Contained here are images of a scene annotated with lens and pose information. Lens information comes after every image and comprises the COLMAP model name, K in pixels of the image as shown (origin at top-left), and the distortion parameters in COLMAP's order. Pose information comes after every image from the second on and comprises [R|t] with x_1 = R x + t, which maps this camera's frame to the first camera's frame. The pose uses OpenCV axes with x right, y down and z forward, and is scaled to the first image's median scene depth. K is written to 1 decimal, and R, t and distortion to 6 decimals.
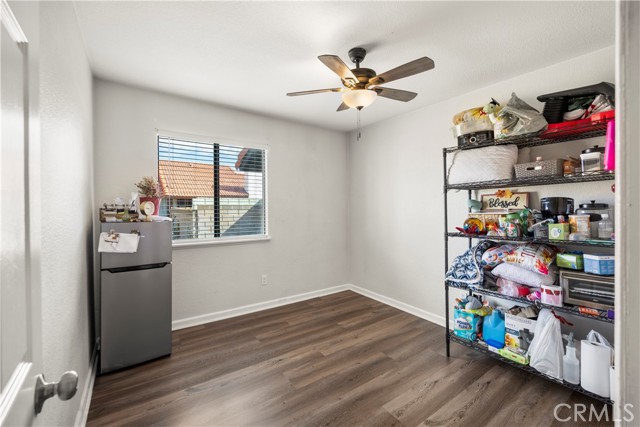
lens RADIAL K [[264.9, 0, 321.7], [0, 264.9, 213.1], [0, 0, 1]] dist [0.000798, 0.000156]
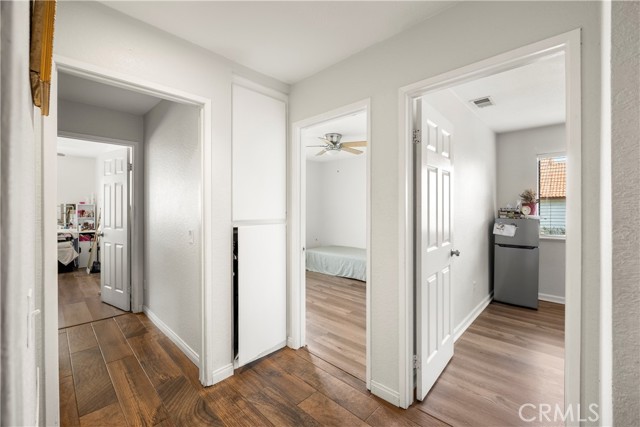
lens RADIAL K [[264.9, 0, 321.6], [0, 264.9, 210.9], [0, 0, 1]] dist [0.000798, 0.000156]
pose [[0.172808, 0.007036, -0.984930, 0.698321], [-0.013536, 0.999897, 0.004768, -0.006435], [0.984863, 0.012508, 0.172886, -0.463481]]
